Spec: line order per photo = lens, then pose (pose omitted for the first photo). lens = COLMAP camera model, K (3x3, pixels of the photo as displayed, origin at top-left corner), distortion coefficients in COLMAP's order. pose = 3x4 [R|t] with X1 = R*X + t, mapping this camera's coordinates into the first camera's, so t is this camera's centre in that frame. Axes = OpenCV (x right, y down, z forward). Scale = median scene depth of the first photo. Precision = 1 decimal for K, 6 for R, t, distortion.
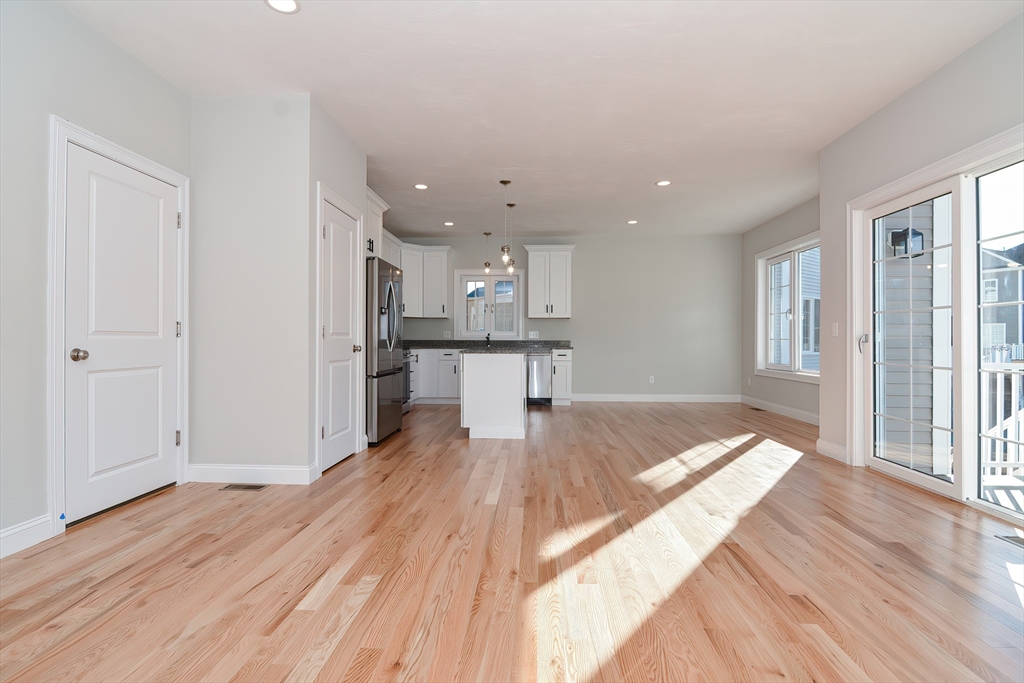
lens RADIAL K [[492.0, 0, 514.1], [0, 492.0, 337.9], [0, 0, 1]] dist [0.000855, -0.010943]
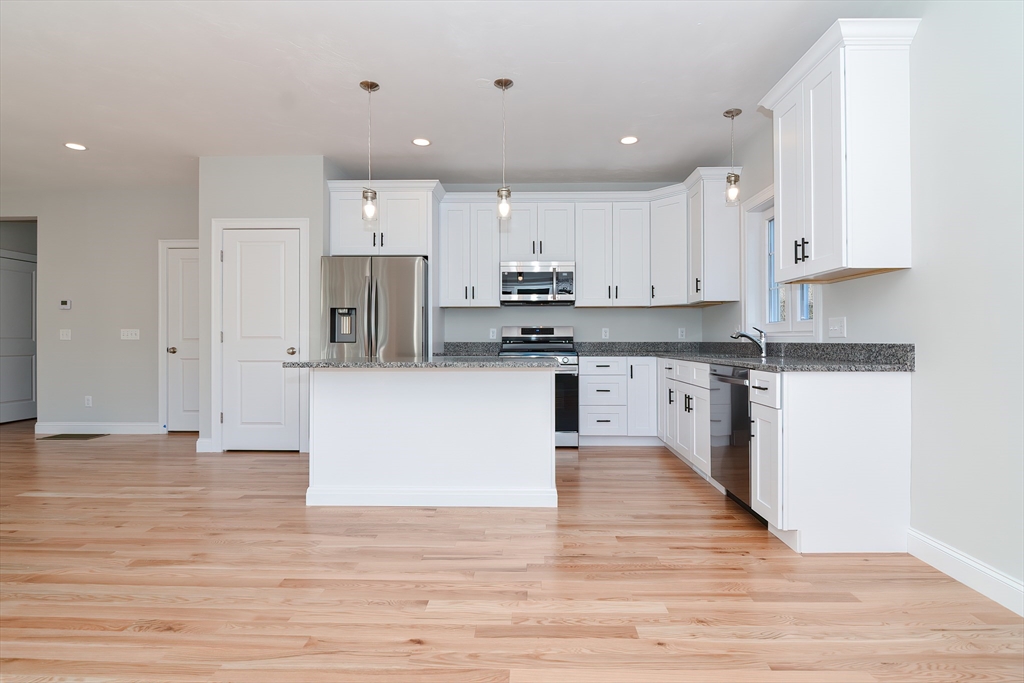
lens RADIAL K [[516.3, 0, 531.6], [0, 516.3, 339.2], [0, 0, 1]] dist [0.002821, -0.014564]
pose [[0.037907, -0.006464, -0.999260, 1.031657], [0.006135, 0.999962, -0.006236, 0.007815], [0.999262, -0.005894, 0.037945, 1.894839]]
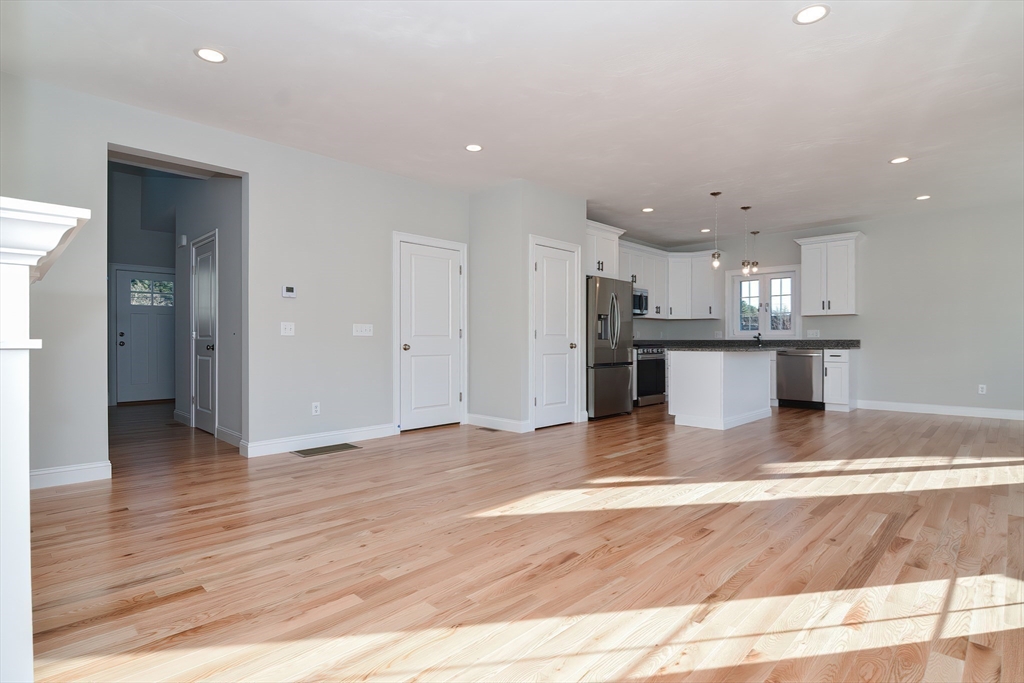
lens RADIAL K [[516.3, 0, 531.6], [0, 516.3, 339.2], [0, 0, 1]] dist [0.002821, -0.014564]
pose [[0.764675, -0.006829, -0.644380, 0.667305], [0.006424, 0.999975, -0.002974, 0.008613], [0.644384, -0.001866, 0.764700, -0.220988]]
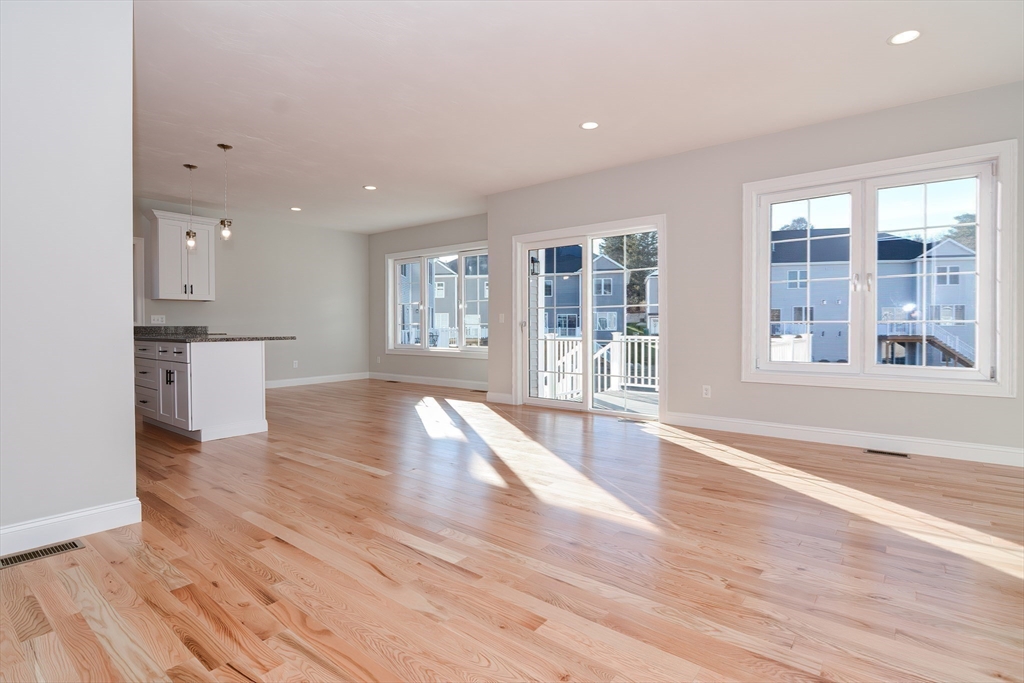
lens RADIAL K [[489.8, 0, 500.1], [0, 489.8, 328.9], [0, 0, 1]] dist [-0.010080, -0.000204]
pose [[0.595491, -0.008260, 0.803320, -0.709385], [-0.001279, 0.999936, 0.011229, -0.000908], [-0.803361, -0.007714, 0.595442, 0.135497]]
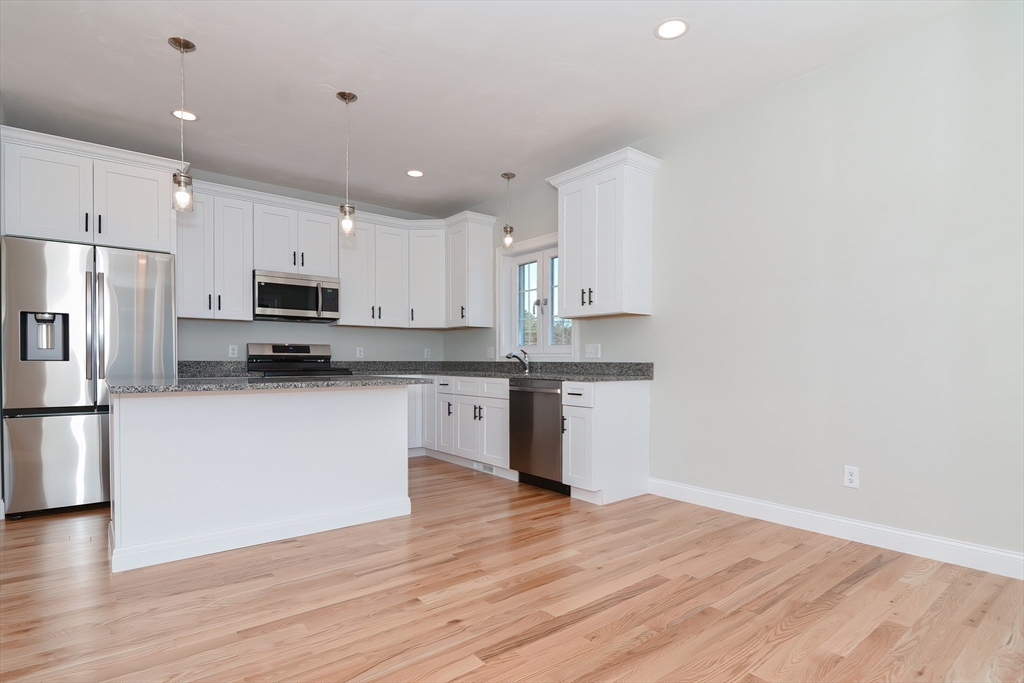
lens RADIAL K [[521.9, 0, 537.0], [0, 521.9, 370.4], [0, 0, 1]] dist [-0.002094, -0.001213]
pose [[0.686430, 0.012344, -0.727091, 1.005501], [0.003038, 0.999799, 0.019842, 0.006514], [0.727189, -0.015829, 0.686255, 1.444758]]
